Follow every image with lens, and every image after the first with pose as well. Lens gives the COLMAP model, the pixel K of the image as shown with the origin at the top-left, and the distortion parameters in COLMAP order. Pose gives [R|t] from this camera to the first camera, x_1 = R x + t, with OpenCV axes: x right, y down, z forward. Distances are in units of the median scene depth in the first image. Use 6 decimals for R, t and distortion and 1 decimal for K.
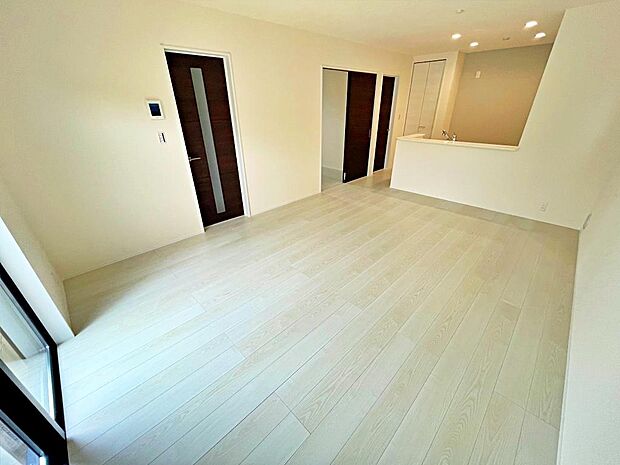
lens RADIAL K [[250.5, 0, 307.8], [0, 250.5, 232.8], [0, 0, 1]] dist [-0.001912, 0.000347]
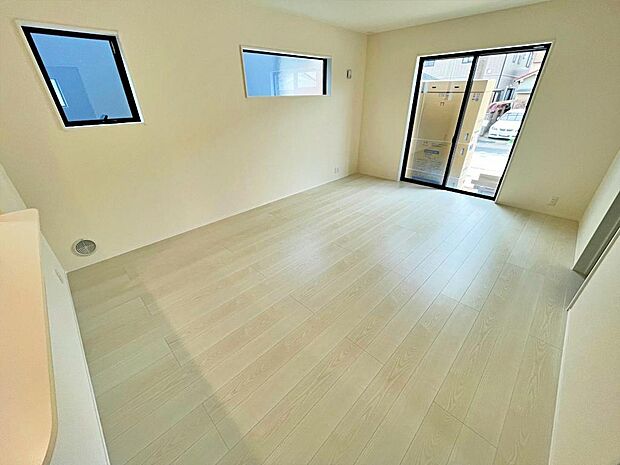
lens RADIAL K [[250.5, 0, 309.1], [0, 250.5, 231.3], [0, 0, 1]] dist [-0.001912, 0.000347]
pose [[-0.999625, 0.026636, 0.006358, 0.340910], [0.020141, 0.557800, 0.829731, -0.678291], [0.018555, 0.829548, -0.558127, 1.302068]]
